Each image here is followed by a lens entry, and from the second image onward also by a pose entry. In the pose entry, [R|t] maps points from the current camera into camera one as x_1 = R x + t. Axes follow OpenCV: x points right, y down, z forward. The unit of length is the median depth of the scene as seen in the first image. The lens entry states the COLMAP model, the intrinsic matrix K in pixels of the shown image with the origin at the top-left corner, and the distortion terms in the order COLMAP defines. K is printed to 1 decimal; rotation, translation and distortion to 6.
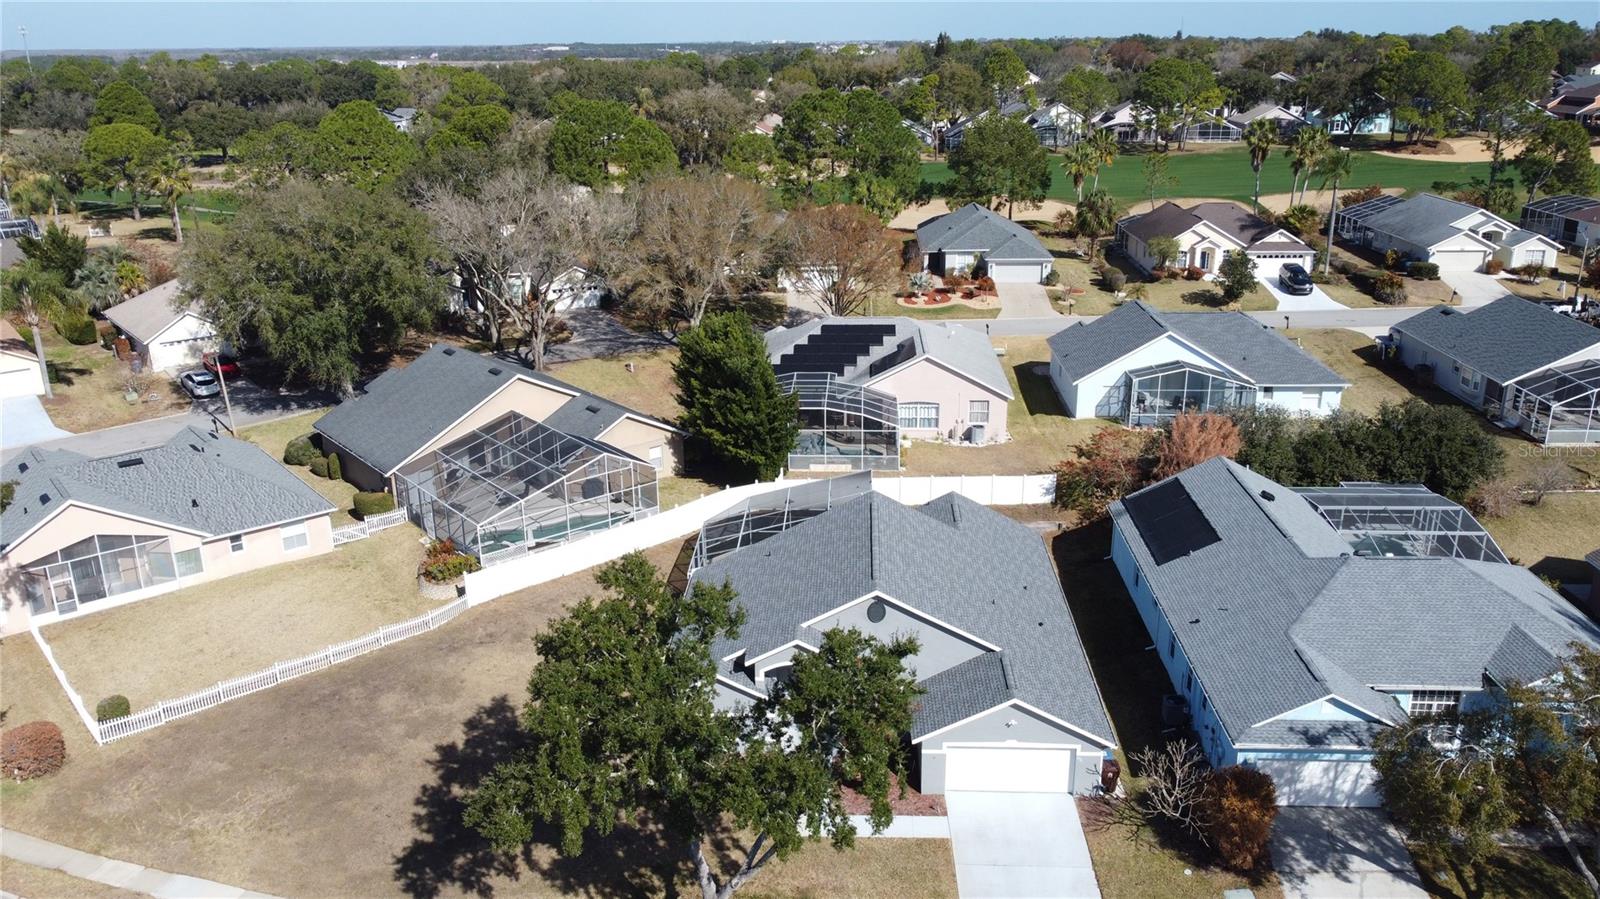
lens RADIAL K [[1206.5, 0, 800.0], [0, 1206.5, 449.5], [0, 0, 1]] dist [0.001977, -0.011765]
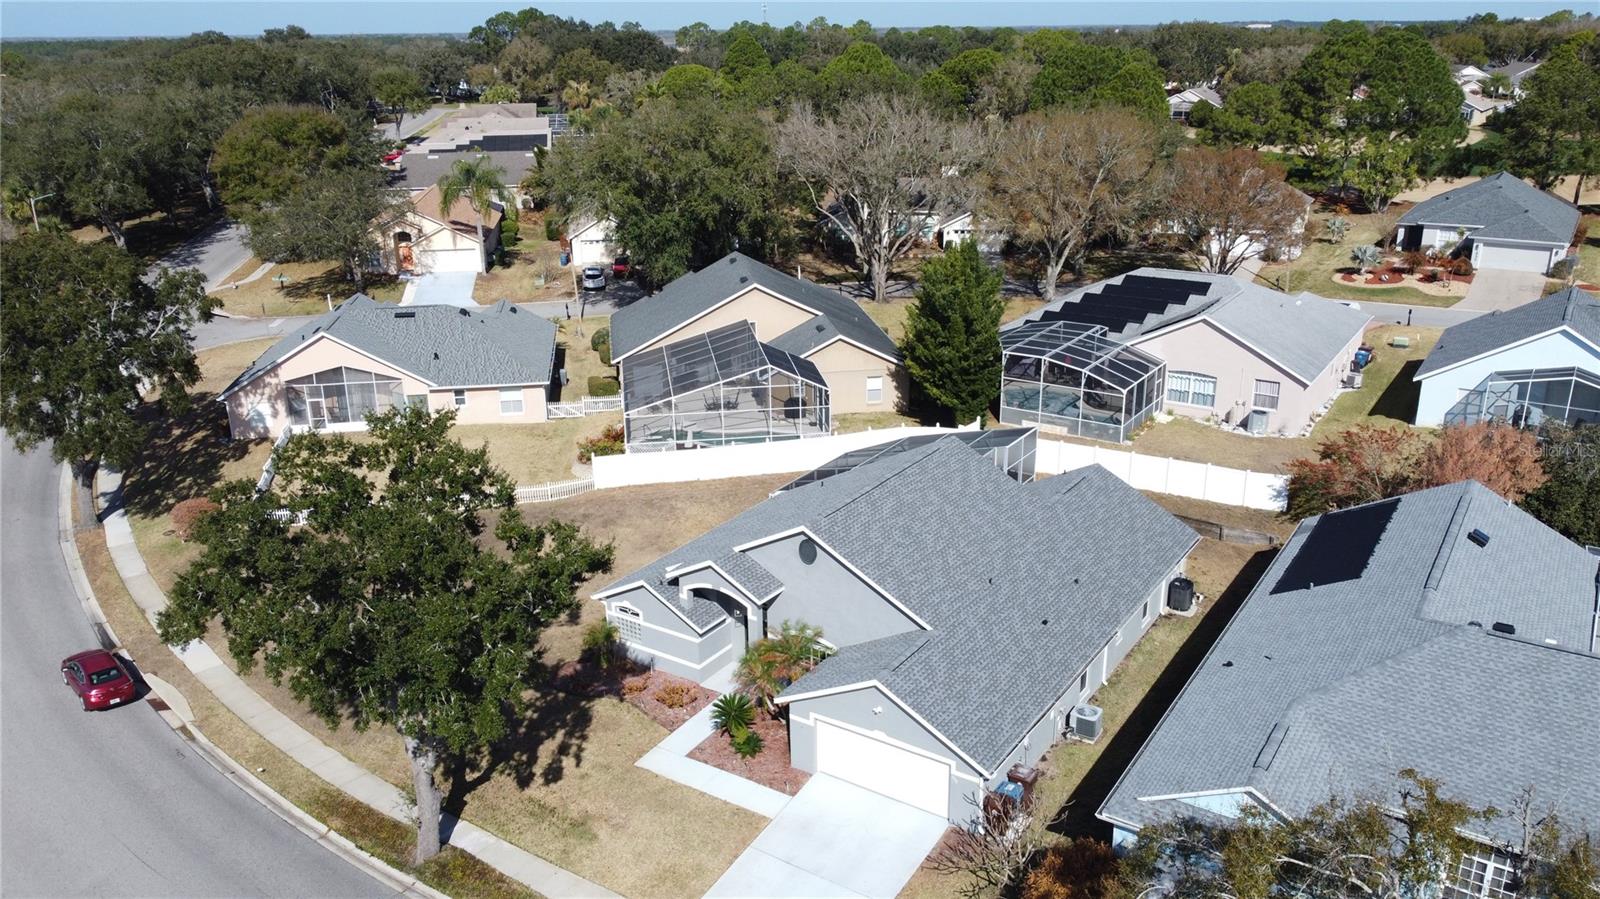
lens RADIAL K [[1206.5, 0, 800.0], [0, 1206.5, 449.5], [0, 0, 1]] dist [0.001977, -0.011765]
pose [[0.857510, 0.168506, -0.486088, 0.307290], [-0.161140, 0.985268, 0.057283, 0.009568], [0.488579, 0.029207, 0.872030, 0.160774]]
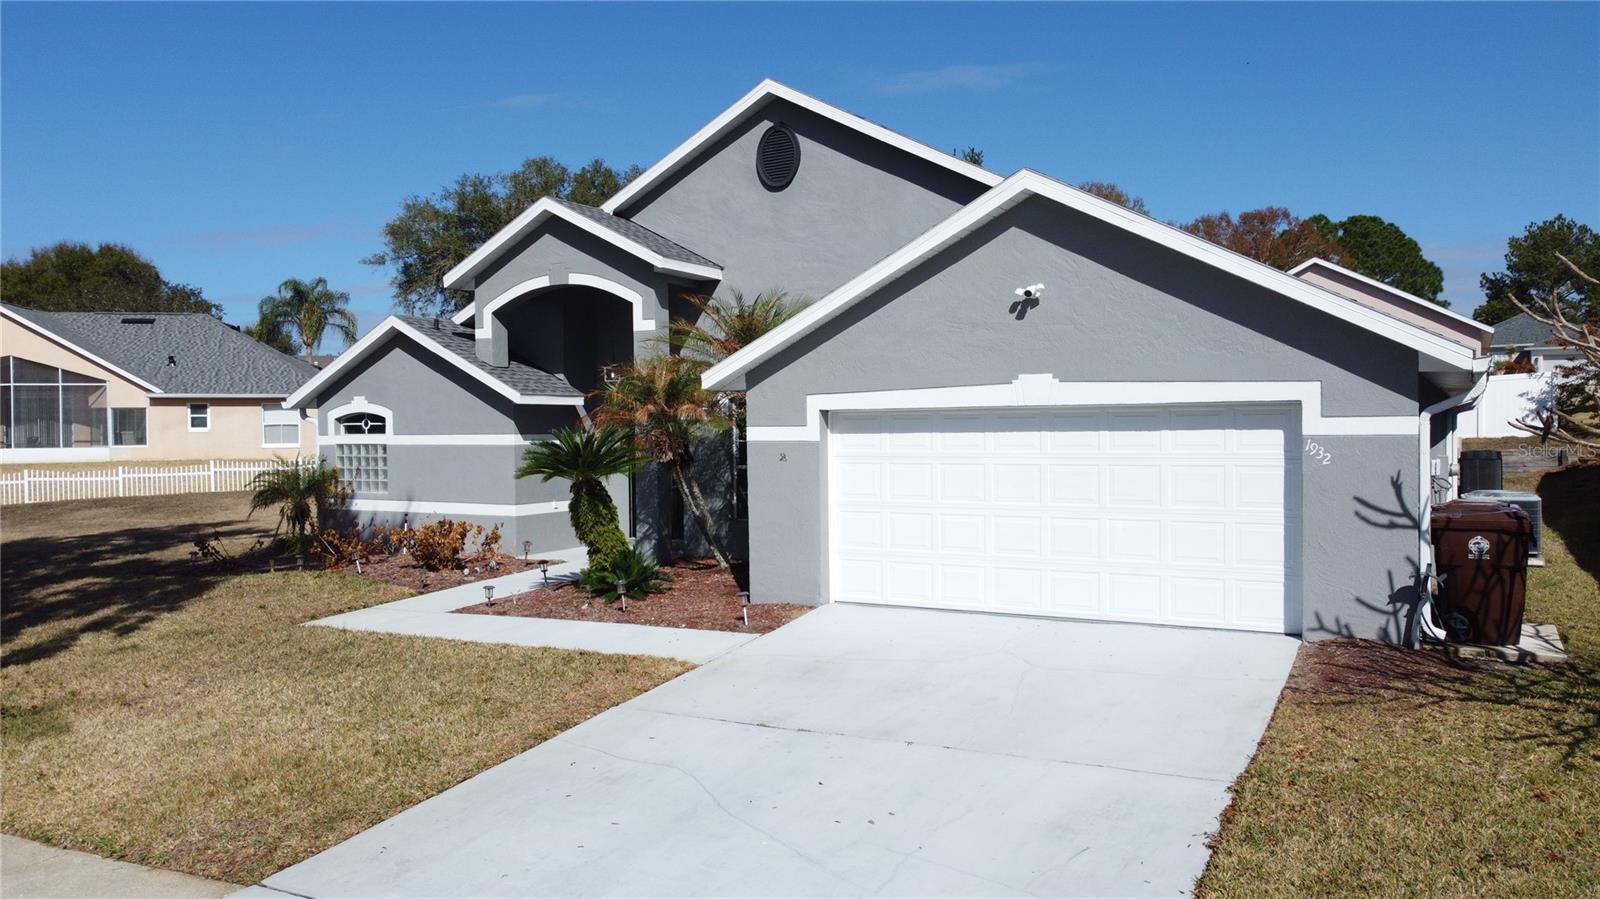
lens RADIAL K [[1209.0, 0, 800.0], [0, 1209.0, 449.5], [0, 0, 1]] dist [0.000338, 0.000721]
pose [[0.894921, 0.006131, -0.446183, 0.154167], [-0.137704, 0.954897, -0.263076, 0.207677], [0.424446, 0.296873, 0.855402, 0.472741]]
